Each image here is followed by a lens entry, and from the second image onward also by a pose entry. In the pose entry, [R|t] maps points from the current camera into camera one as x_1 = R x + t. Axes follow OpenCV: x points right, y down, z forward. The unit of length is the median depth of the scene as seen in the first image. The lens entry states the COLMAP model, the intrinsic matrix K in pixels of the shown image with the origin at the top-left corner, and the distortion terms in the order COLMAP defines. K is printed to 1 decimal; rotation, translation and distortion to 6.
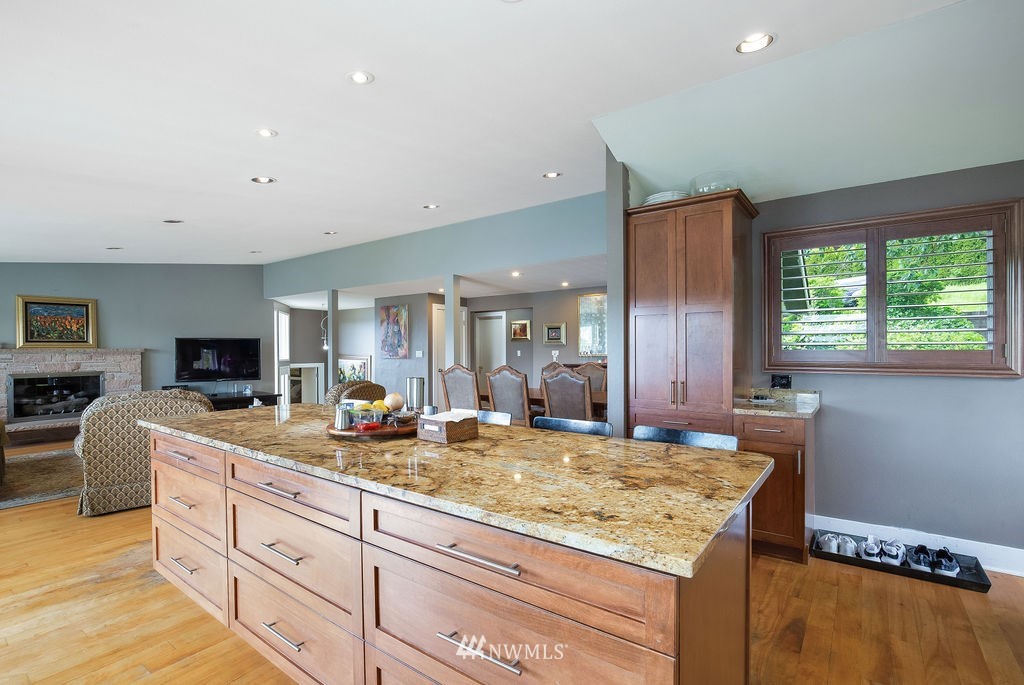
lens RADIAL K [[471.7, 0, 502.8], [0, 471.7, 351.7], [0, 0, 1]] dist [-0.004657, 0.001828]
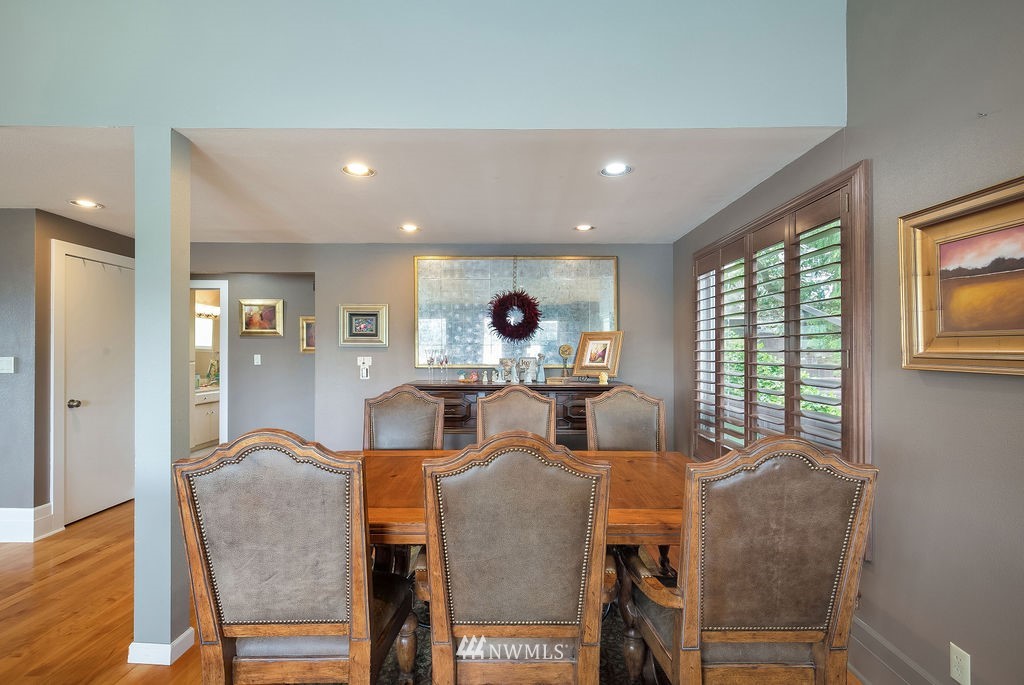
lens RADIAL K [[505.1, 0, 512.2], [0, 505.1, 342.8], [0, 0, 1]] dist [-0.001529, -0.000328]
pose [[0.801009, 0.015465, 0.598453, -0.092030], [-0.005492, 0.999814, -0.018486, -0.008463], [-0.598627, 0.011521, 0.800945, 0.431372]]
